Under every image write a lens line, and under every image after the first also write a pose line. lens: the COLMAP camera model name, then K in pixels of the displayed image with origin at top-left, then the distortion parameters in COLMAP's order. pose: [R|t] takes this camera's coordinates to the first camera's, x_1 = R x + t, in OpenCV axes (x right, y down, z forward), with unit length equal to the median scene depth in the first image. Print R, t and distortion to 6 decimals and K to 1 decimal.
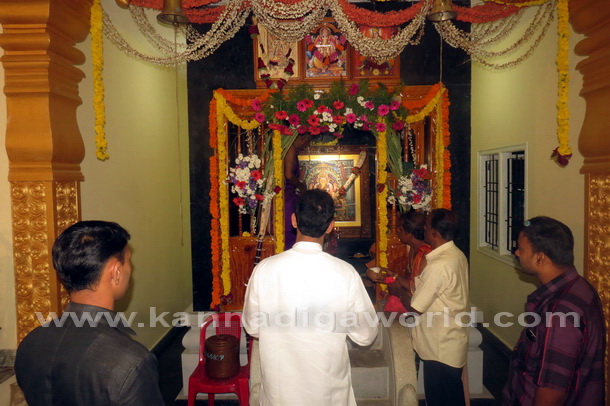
lens RADIAL K [[449.9, 0, 304.3], [0, 449.9, 205.8], [0, 0, 1]] dist [-0.029318, 0.009858]
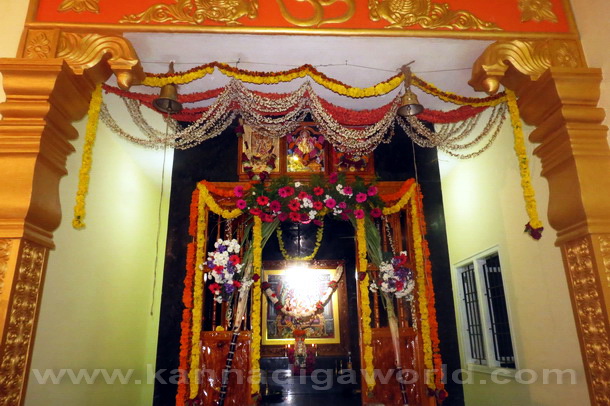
lens RADIAL K [[449.9, 0, 305.4], [0, 449.9, 205.6], [0, 0, 1]] dist [-0.029318, 0.009858]
pose [[0.997764, 0.020794, 0.063524, -0.018837], [0.003922, 0.930527, -0.366202, 0.180036], [-0.066725, 0.365633, 0.928364, 0.043201]]
